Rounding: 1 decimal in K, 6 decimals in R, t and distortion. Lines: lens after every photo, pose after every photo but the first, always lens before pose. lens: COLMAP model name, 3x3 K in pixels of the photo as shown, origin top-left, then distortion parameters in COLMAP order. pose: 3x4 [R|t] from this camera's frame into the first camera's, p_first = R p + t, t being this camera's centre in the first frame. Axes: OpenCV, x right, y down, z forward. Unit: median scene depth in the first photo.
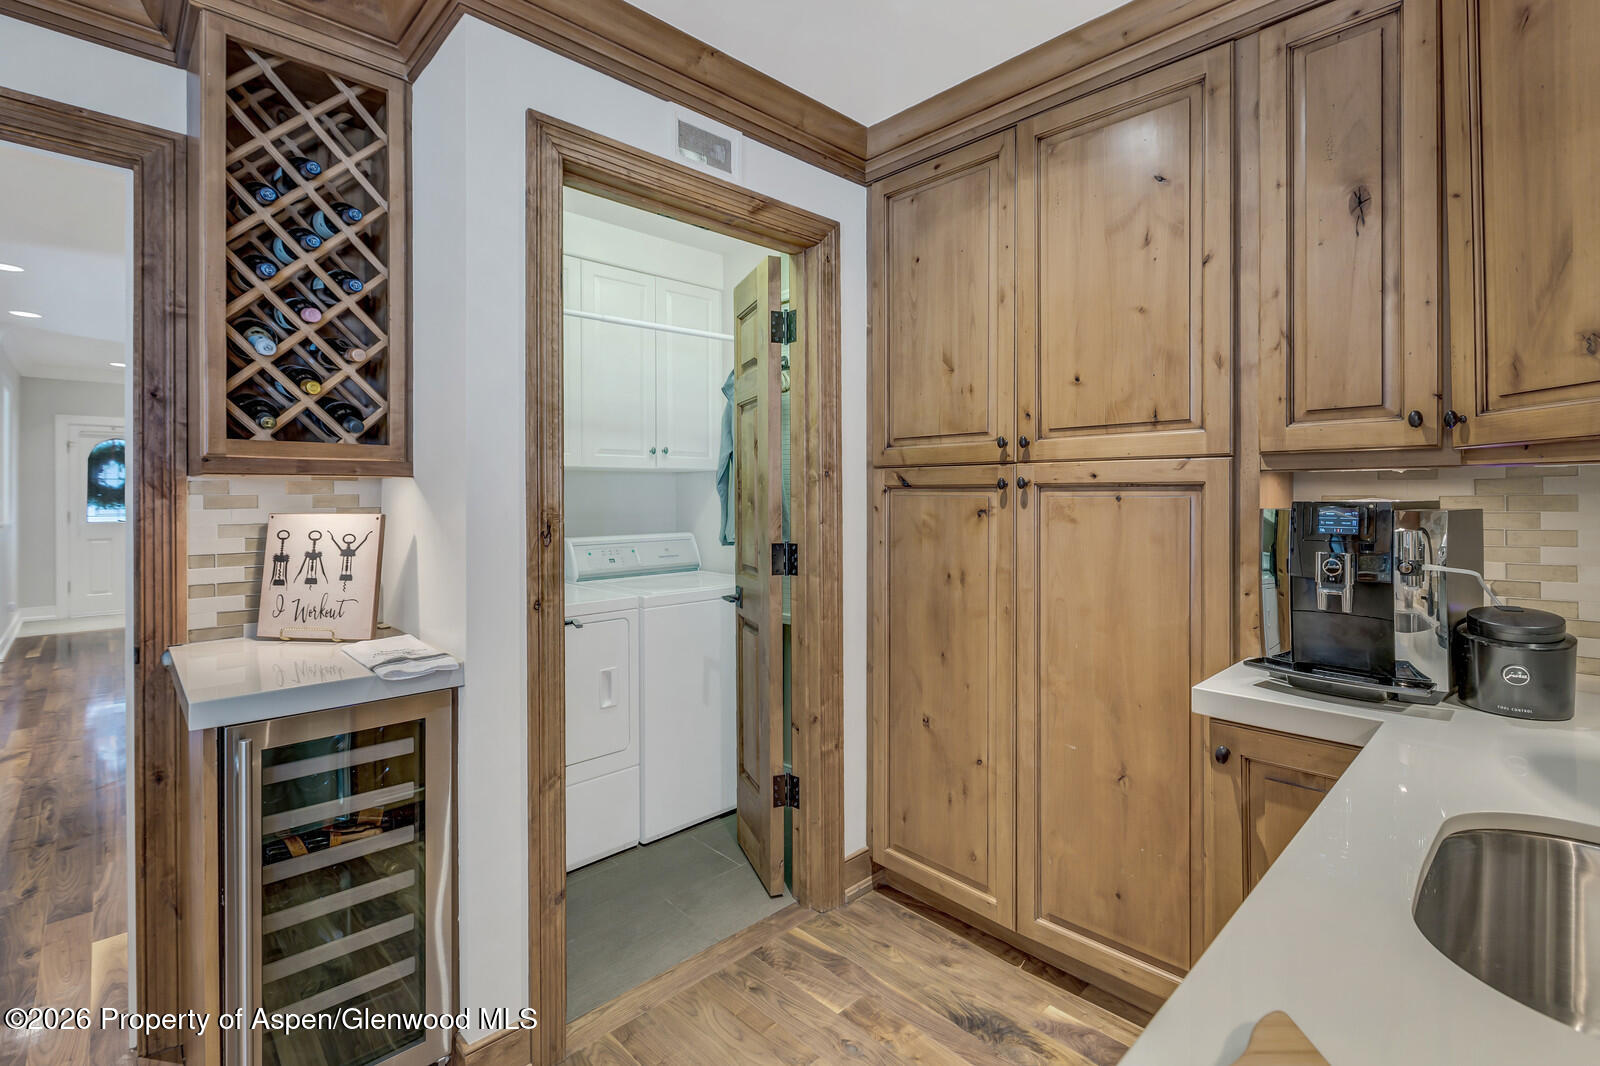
lens RADIAL K [[718.3, 0, 805.8], [0, 718.3, 501.7], [0, 0, 1]] dist [-0.000071, 0.000142]
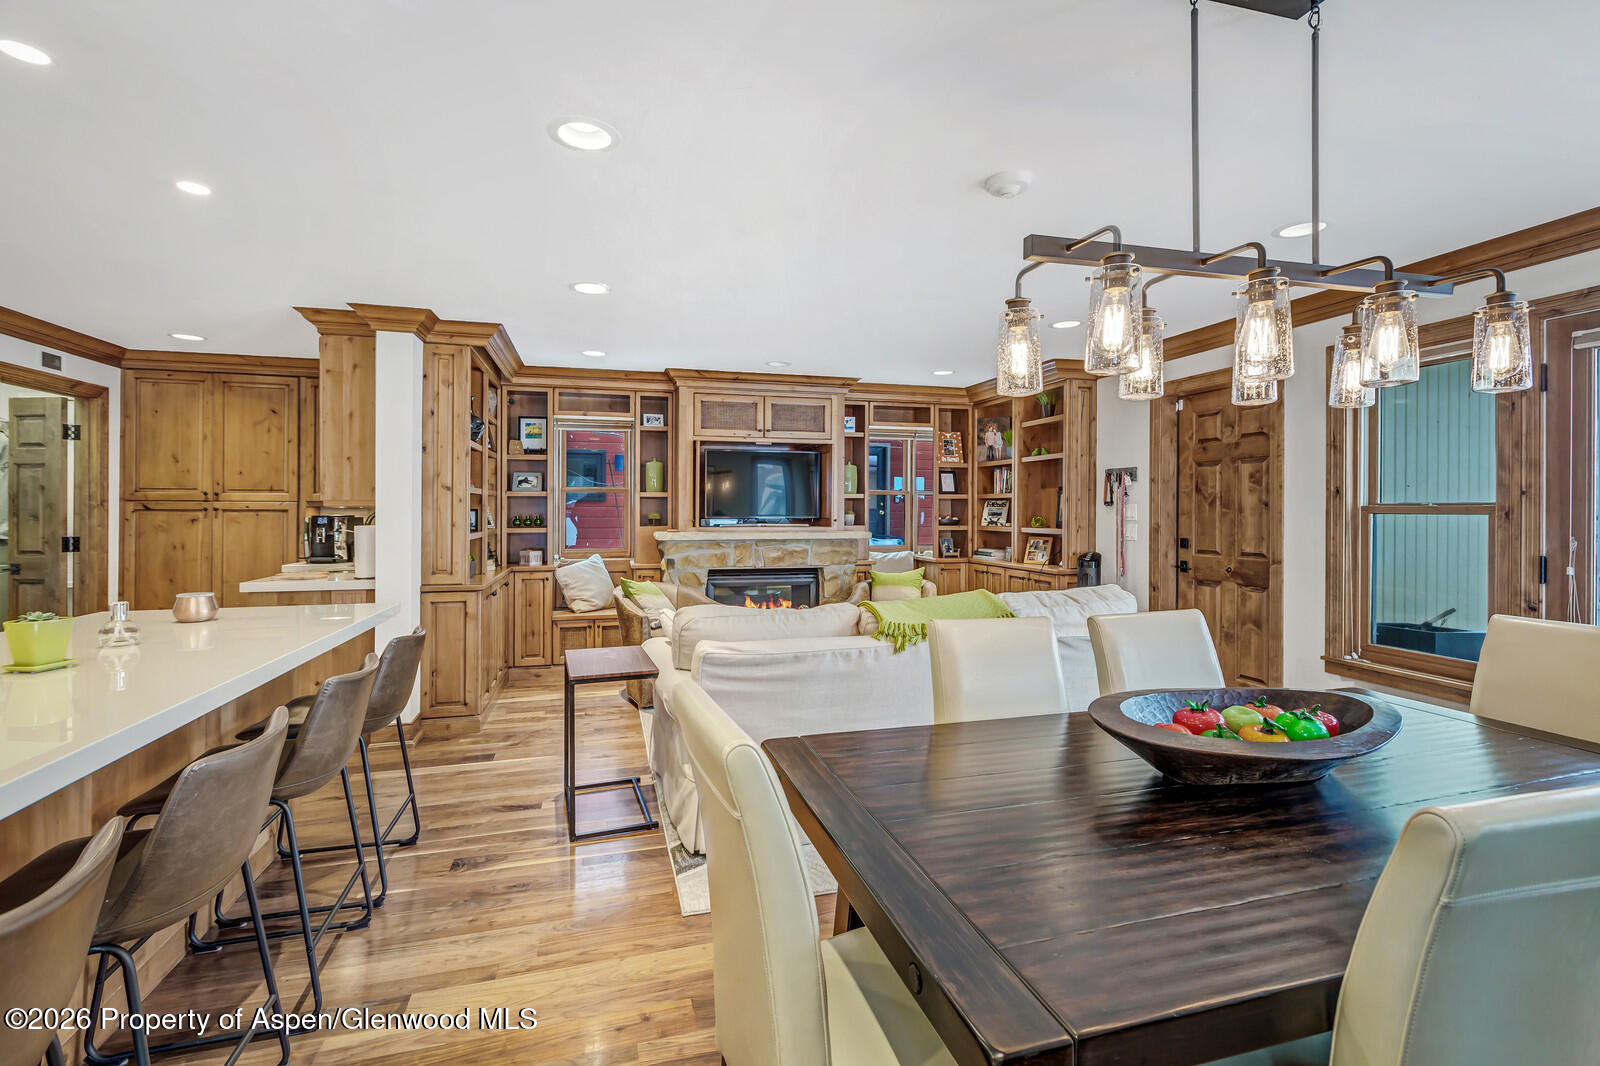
lens RADIAL K [[718.3, 0, 805.8], [0, 718.3, 501.7], [0, 0, 1]] dist [-0.000071, 0.000142]
pose [[0.461949, 0.011479, 0.886832, -0.991591], [0.002388, 0.999897, -0.014187, -0.009564], [-0.886903, 0.008672, 0.461874, -2.052611]]
